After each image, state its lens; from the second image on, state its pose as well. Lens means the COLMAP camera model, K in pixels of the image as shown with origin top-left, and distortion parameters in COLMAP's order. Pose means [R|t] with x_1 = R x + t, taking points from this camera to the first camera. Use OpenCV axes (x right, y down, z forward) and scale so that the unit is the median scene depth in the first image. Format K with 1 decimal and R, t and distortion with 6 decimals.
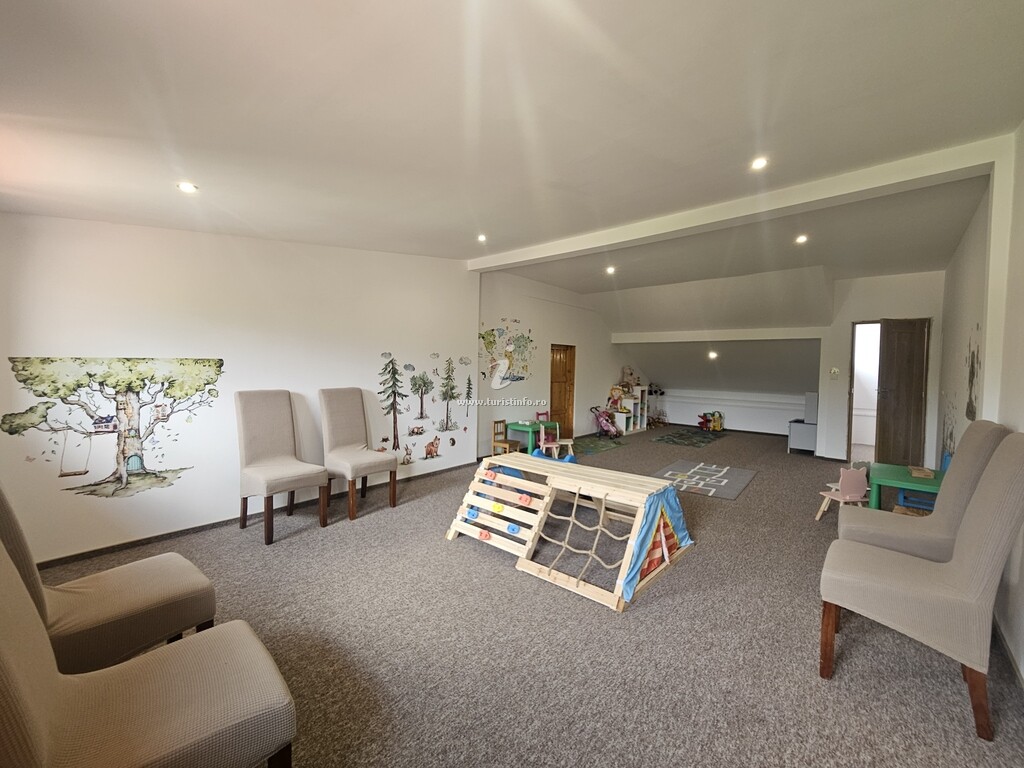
lens RADIAL K [[413.3, 0, 515.1], [0, 413.3, 385.8], [0, 0, 1]] dist [-0.000465, 0.000007]
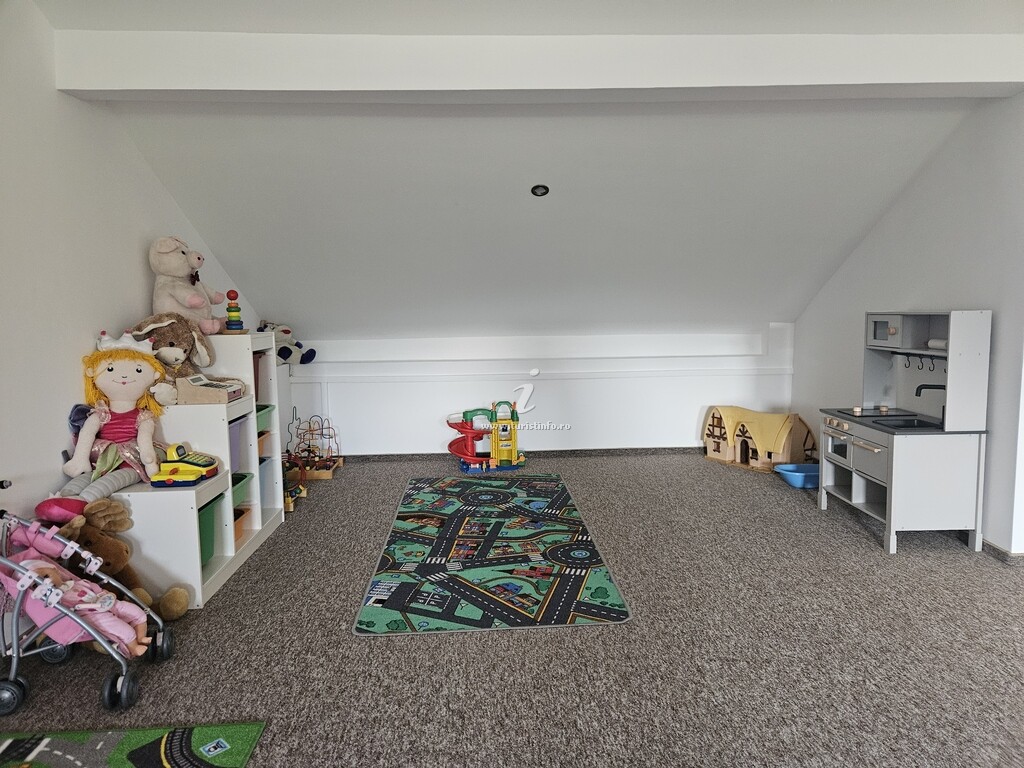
lens RADIAL K [[683.4, 0, 517.0], [0, 683.4, 390.3], [0, 0, 1]] dist [0.025181, -0.001675]
pose [[0.731228, -0.117083, 0.672010, 0.166639], [0.066028, 0.992682, 0.101107, 0.004045], [-0.678930, -0.029561, 0.733608, 0.655656]]
